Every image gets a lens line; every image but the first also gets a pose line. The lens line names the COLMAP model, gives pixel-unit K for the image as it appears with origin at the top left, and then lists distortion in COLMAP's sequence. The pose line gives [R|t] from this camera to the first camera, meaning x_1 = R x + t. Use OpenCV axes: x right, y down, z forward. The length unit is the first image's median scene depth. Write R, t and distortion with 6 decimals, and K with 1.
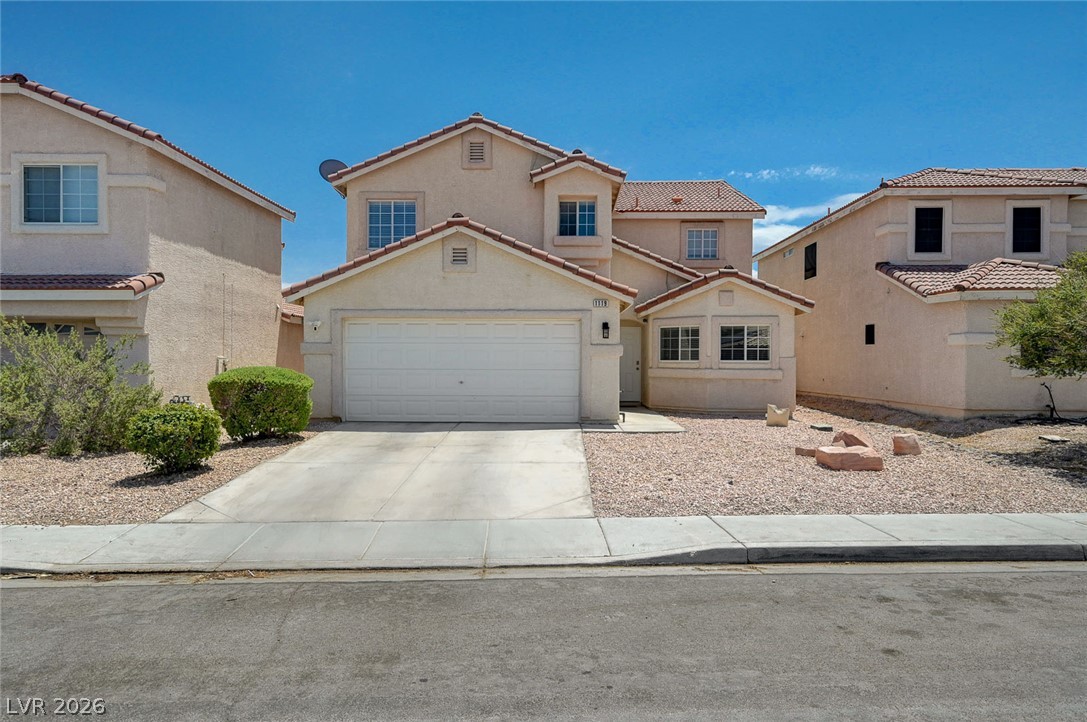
lens RADIAL K [[677.6, 0, 546.0], [0, 677.6, 366.3], [0, 0, 1]] dist [0.008972, -0.000906]
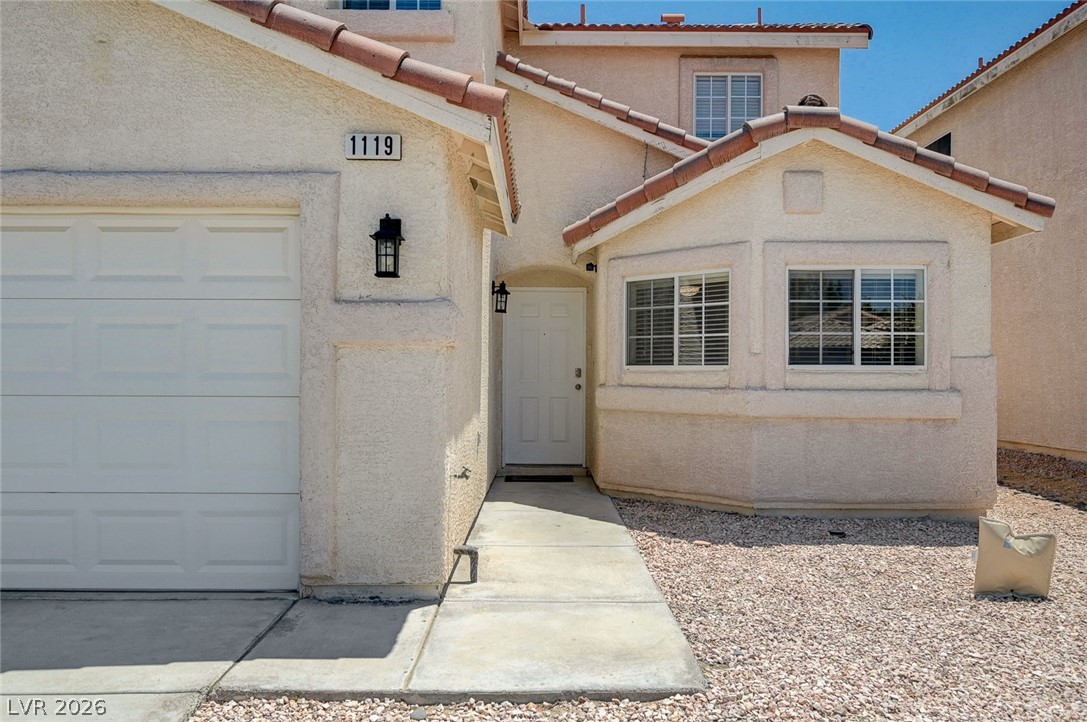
lens RADIAL K [[836.4, 0, 543.7], [0, 836.4, 361.9], [0, 0, 1]] dist [-0.009642, 0.002574]
pose [[0.999629, 0.001800, 0.027162, 0.116705], [-0.001274, 0.999812, -0.019369, -0.001906], [-0.027192, 0.019327, 0.999443, 0.564238]]
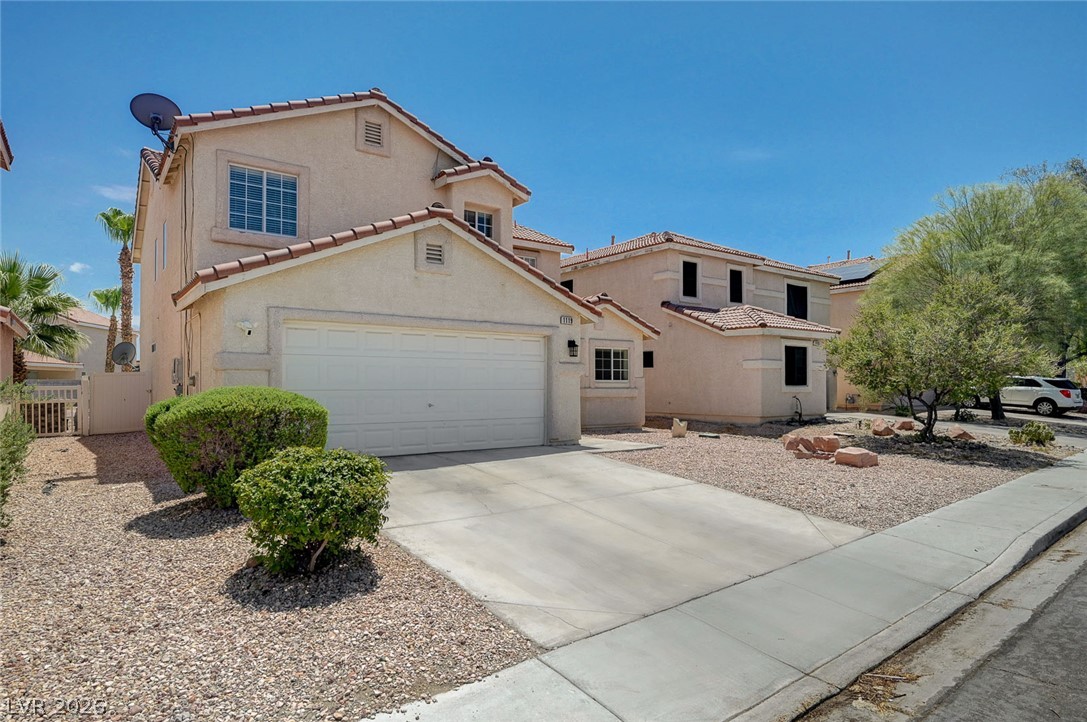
lens RADIAL K [[621.2, 0, 547.8], [0, 621.2, 377.0], [0, 0, 1]] dist [-0.006264, -0.000570]
pose [[0.793015, 0.003911, 0.609190, -0.405127], [0.007752, 0.999834, -0.016510, 0.002124], [-0.609153, 0.017815, 0.792853, 0.261950]]
